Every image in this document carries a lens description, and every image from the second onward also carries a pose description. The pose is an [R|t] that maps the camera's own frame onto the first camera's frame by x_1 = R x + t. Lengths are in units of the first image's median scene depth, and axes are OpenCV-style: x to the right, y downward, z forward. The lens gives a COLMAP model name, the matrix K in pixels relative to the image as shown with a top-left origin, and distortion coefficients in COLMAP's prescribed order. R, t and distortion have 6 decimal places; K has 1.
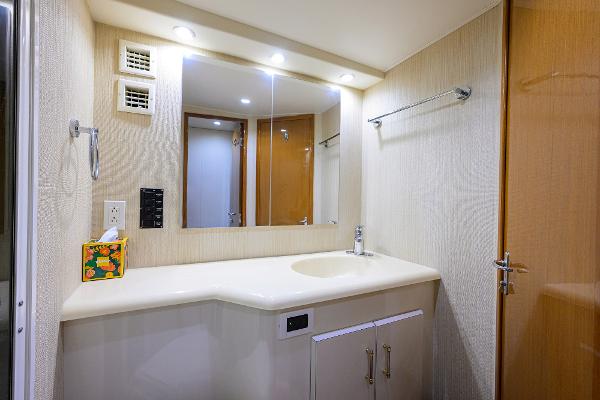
lens RADIAL K [[256.5, 0, 301.1], [0, 256.5, 198.4], [0, 0, 1]] dist [-0.000574, -0.000083]
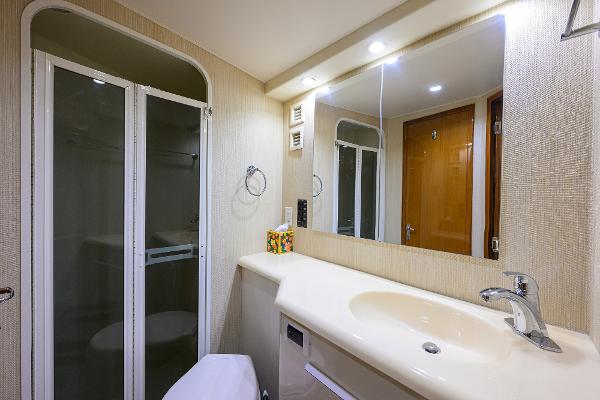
lens RADIAL K [[256.5, 0, 302.1], [0, 256.5, 199.3], [0, 0, 1]] dist [-0.000574, -0.000083]
pose [[0.243311, -0.007525, -0.969919, 0.824575], [-0.016106, 0.999801, -0.011798, -0.022089], [0.969814, 0.018492, 0.243142, 0.670911]]
